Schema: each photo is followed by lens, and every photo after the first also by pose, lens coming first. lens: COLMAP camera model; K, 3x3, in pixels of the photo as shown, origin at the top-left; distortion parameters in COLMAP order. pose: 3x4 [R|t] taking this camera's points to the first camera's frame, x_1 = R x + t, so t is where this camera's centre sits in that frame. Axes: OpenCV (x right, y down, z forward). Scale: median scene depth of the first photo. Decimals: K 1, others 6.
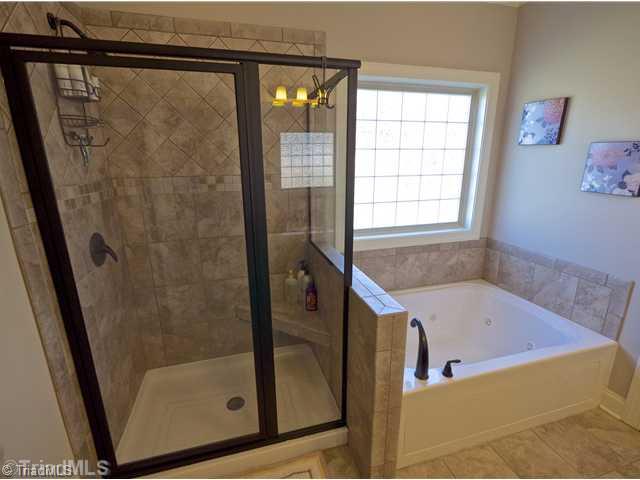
lens RADIAL K [[302.6, 0, 319.5], [0, 302.6, 239.4], [0, 0, 1]] dist [-0.005217, -0.000611]
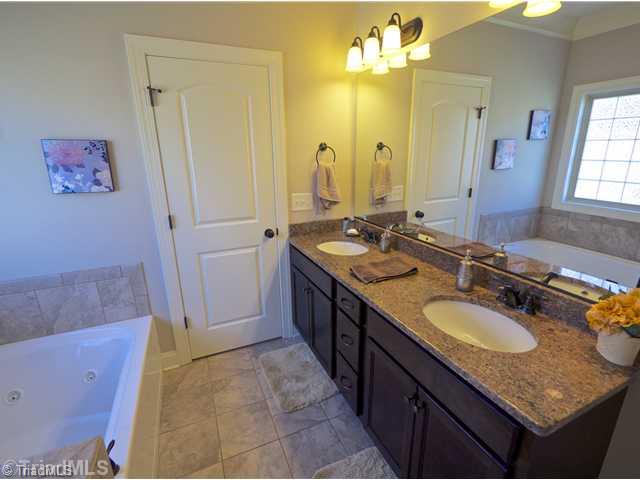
lens RADIAL K [[302.6, 0, 319.9], [0, 302.6, 238.4], [0, 0, 1]] dist [-0.005217, -0.000611]
pose [[-0.137279, -0.262373, 0.955152, -0.130604], [0.267994, 0.918480, 0.290816, -0.092476], [-0.953590, 0.295898, -0.055774, 0.355851]]
